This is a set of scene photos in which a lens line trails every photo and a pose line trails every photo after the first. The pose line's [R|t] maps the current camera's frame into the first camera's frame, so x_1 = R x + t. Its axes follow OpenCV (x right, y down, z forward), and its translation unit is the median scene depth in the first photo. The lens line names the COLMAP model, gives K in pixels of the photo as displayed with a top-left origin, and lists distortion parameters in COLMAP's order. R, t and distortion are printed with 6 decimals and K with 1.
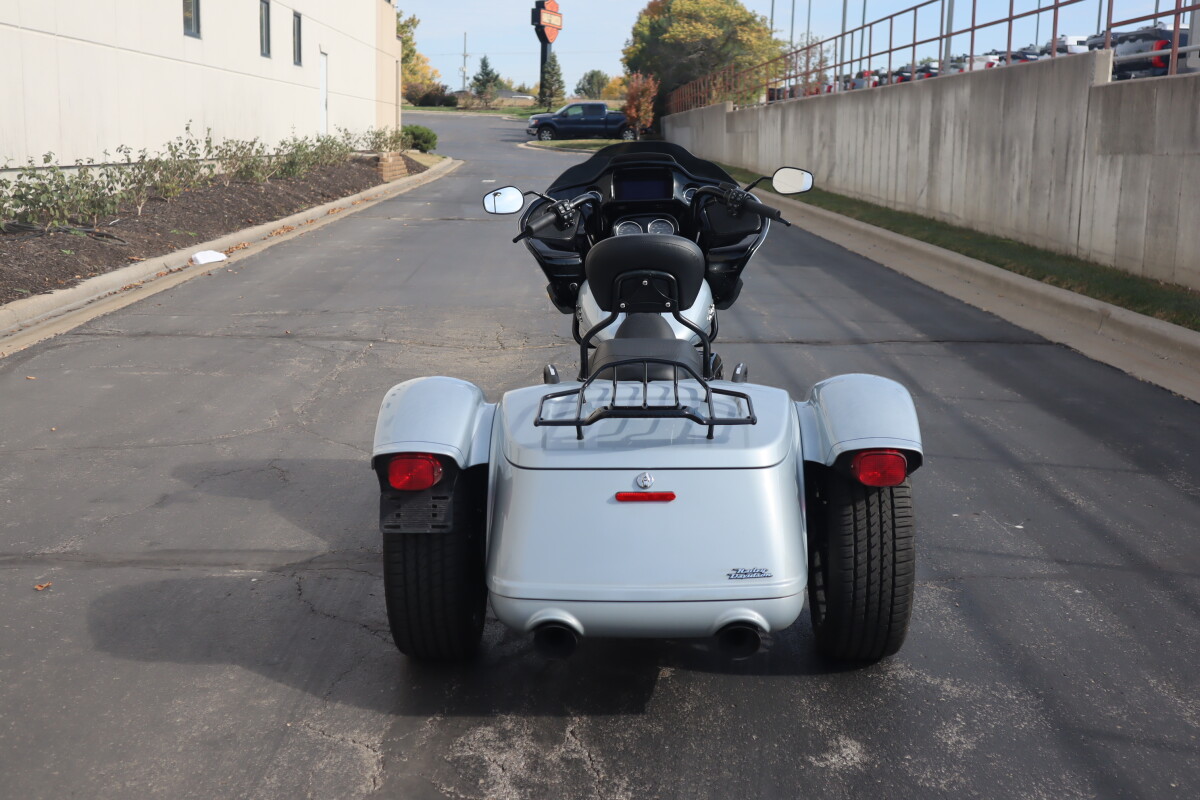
lens RADIAL K [[1574.5, 0, 606.7], [0, 1574.5, 399.4], [0, 0, 1]] dist [0.108359, 0.000000]
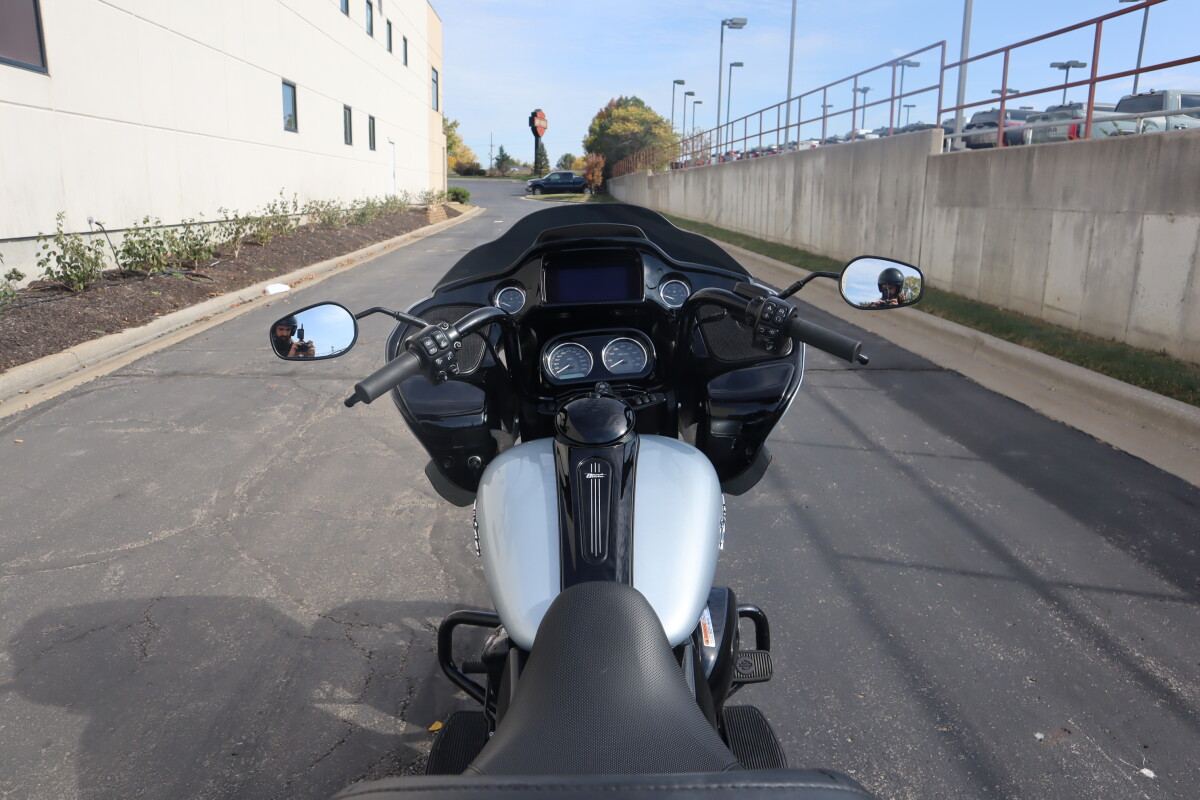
lens RADIAL K [[846.0, 0, 611.0], [0, 846.0, 399.3], [0, 0, 1]] dist [-0.073078, 0.006144]
pose [[0.999176, -0.019454, 0.035609, 0.006510], [0.016660, 0.996879, 0.077166, -0.042687], [-0.036999, -0.076509, 0.996382, 0.252471]]
